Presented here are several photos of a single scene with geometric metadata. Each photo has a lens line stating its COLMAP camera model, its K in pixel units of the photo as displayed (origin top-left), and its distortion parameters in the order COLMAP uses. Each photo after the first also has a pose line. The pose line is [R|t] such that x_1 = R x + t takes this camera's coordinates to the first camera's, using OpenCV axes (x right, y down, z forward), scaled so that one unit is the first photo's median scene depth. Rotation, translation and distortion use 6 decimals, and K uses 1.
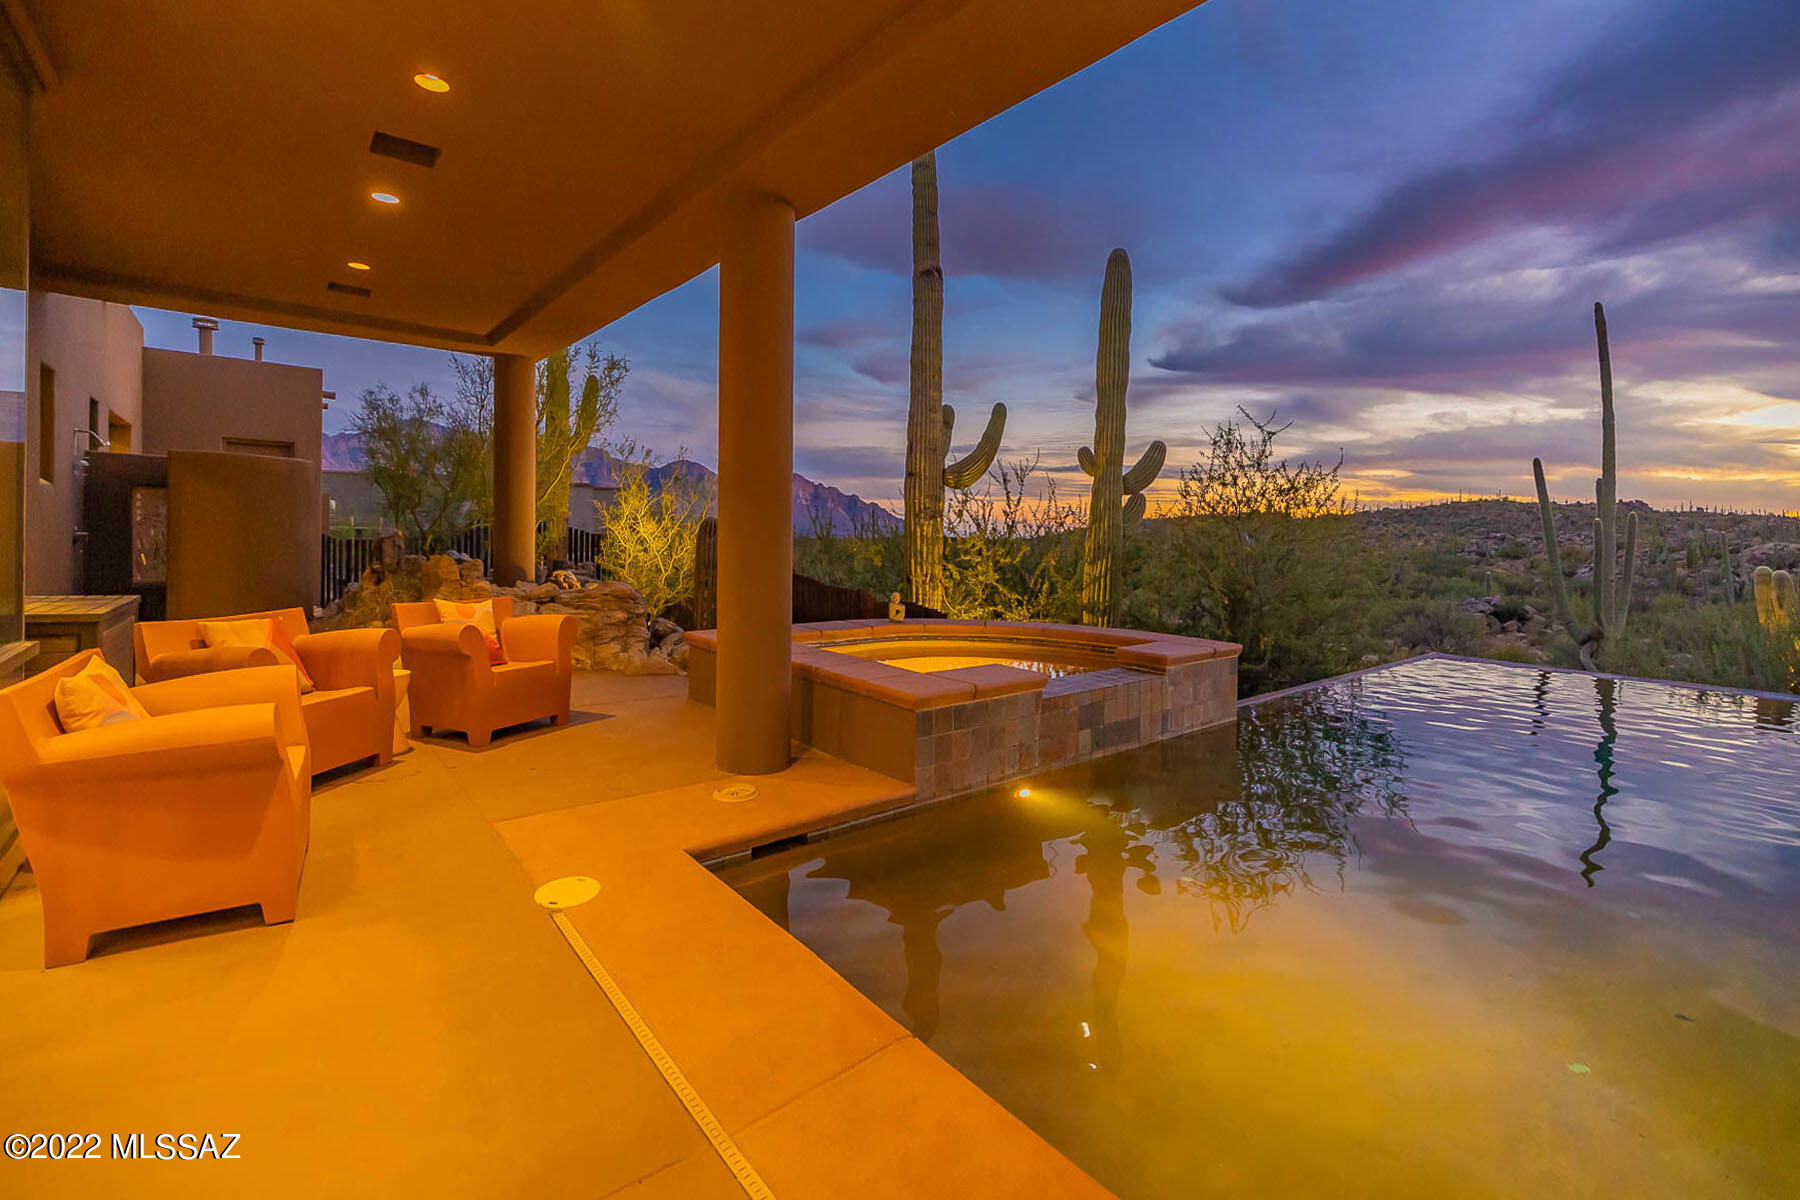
lens RADIAL K [[782.6, 0, 899.2], [0, 782.6, 520.9], [0, 0, 1]] dist [0.011136, -0.000151]
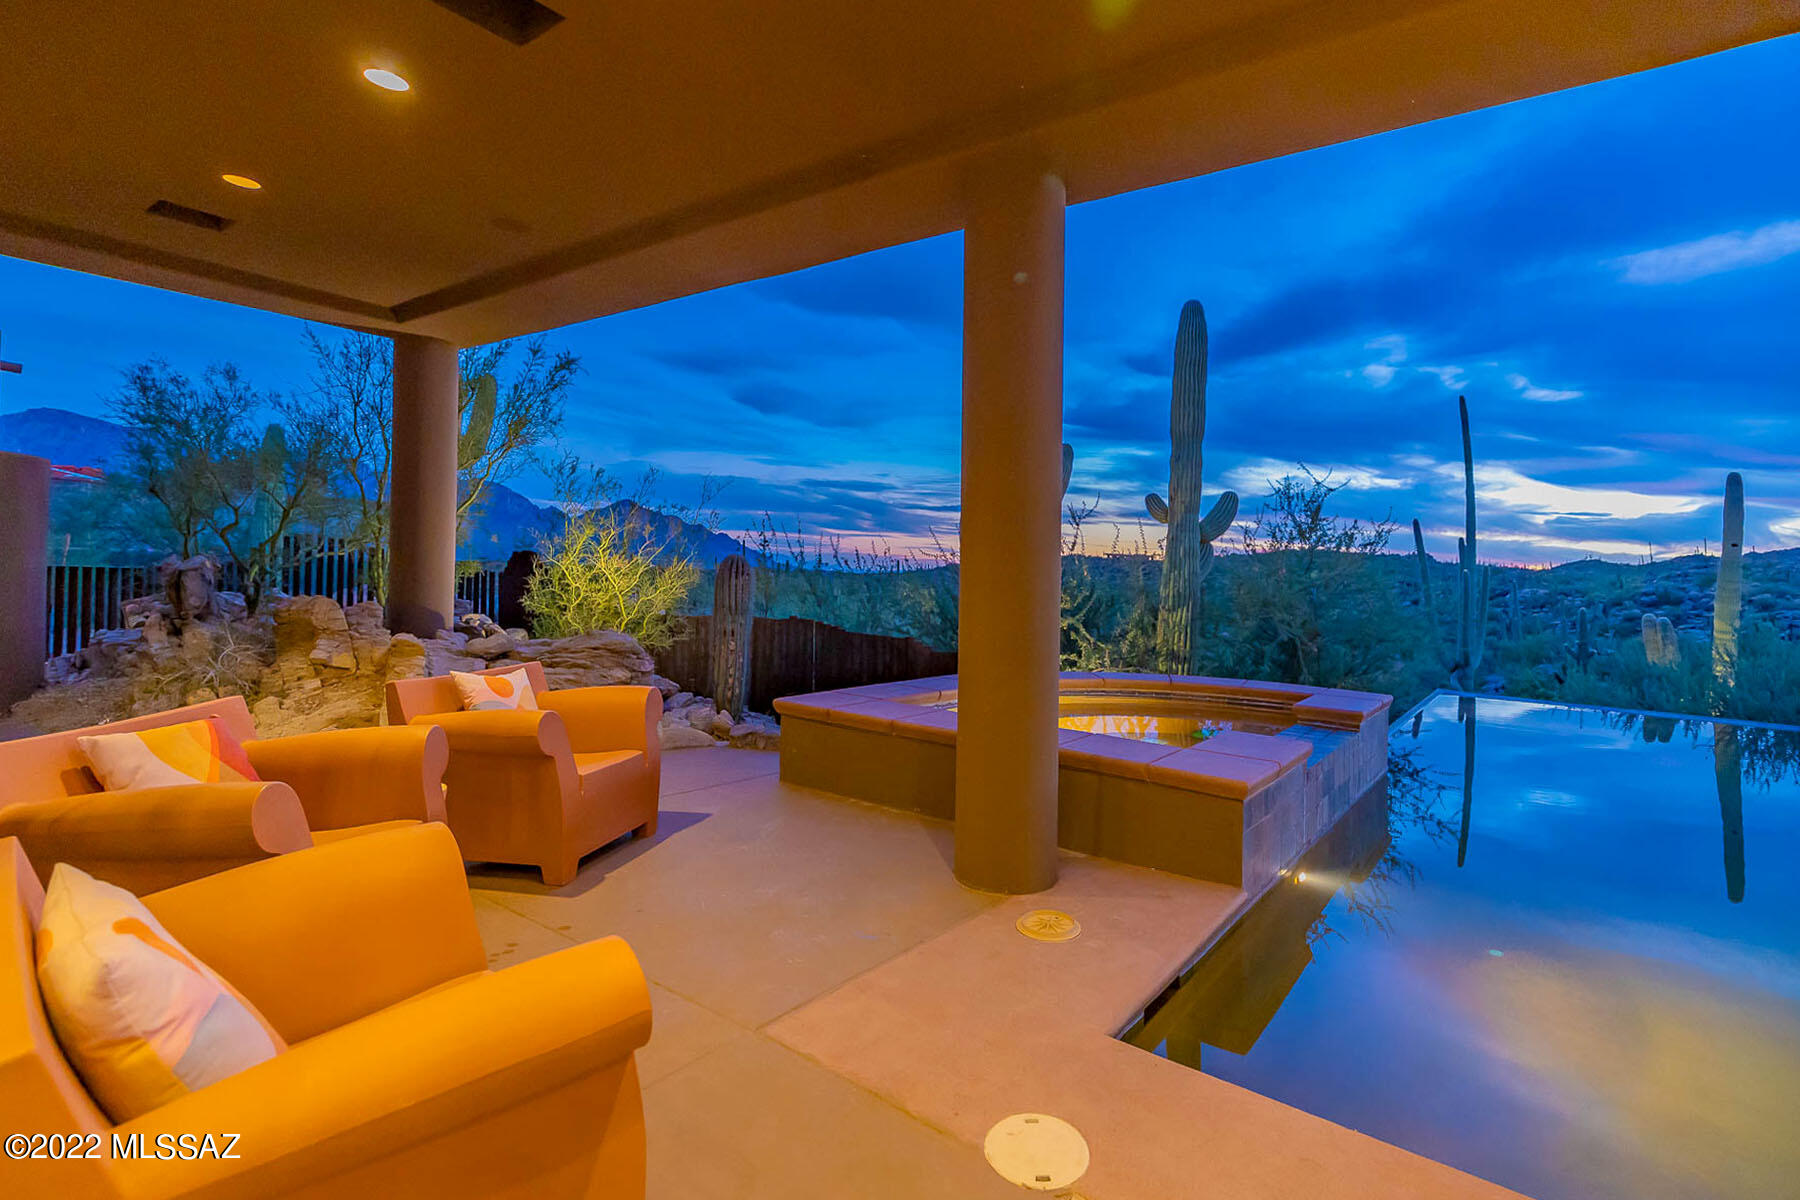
lens RADIAL K [[717.2, 0, 901.2], [0, 717.2, 548.2], [0, 0, 1]] dist [0.001583, 0.000089]
pose [[0.945353, 0.022398, 0.325277, -0.284464], [-0.021632, 0.999748, -0.005971, -0.009670], [-0.325329, -0.001391, 0.945600, 0.181590]]
